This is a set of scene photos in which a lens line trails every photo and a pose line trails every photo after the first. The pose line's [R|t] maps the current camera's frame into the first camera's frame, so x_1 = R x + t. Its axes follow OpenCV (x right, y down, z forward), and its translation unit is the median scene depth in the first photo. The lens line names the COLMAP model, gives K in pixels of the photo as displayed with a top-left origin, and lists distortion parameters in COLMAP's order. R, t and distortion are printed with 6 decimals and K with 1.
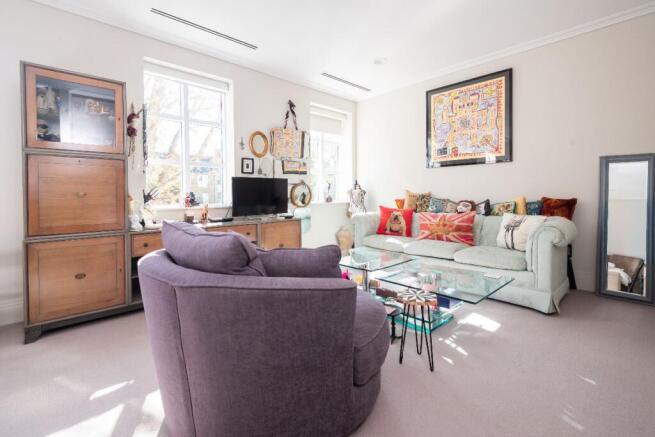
lens RADIAL K [[302.4, 0, 325.6], [0, 302.4, 207.3], [0, 0, 1]] dist [0.001043, -0.000005]
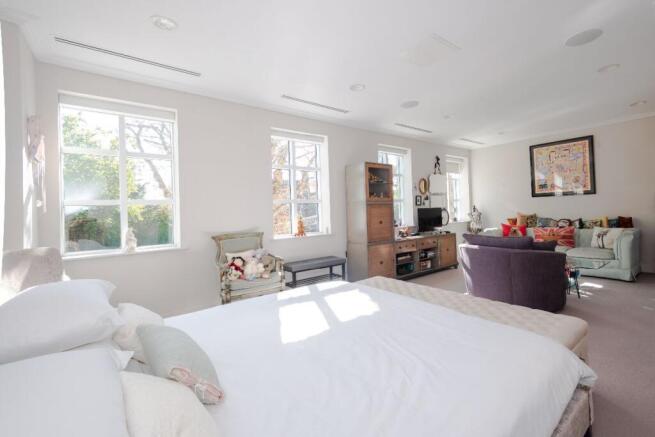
lens RADIAL K [[300.4, 0, 344.8], [0, 300.4, 214.5], [0, 0, 1]] dist [-0.001520, -0.000252]
pose [[0.997038, -0.026309, -0.072272, -0.553078], [0.024374, 0.999324, -0.027514, -0.031171], [0.072947, 0.025671, 0.997005, -0.623076]]
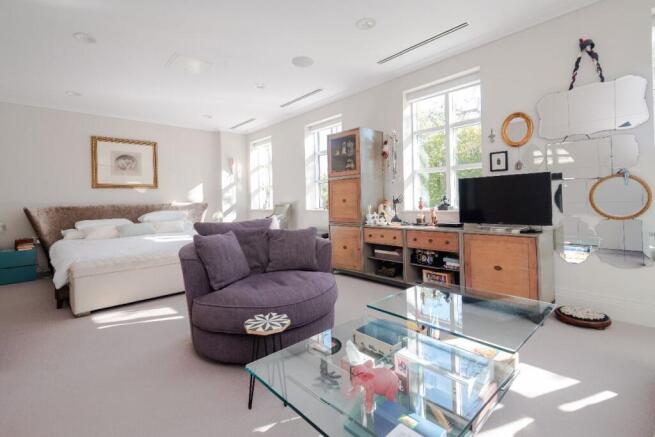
lens RADIAL K [[302.4, 0, 325.6], [0, 302.4, 207.3], [0, 0, 1]] dist [0.001043, -0.000005]
pose [[-0.026036, 0.028738, -0.999248, 0.581933], [-0.007231, 0.999555, 0.028936, -0.037150], [0.999635, 0.007979, -0.025817, 0.586182]]
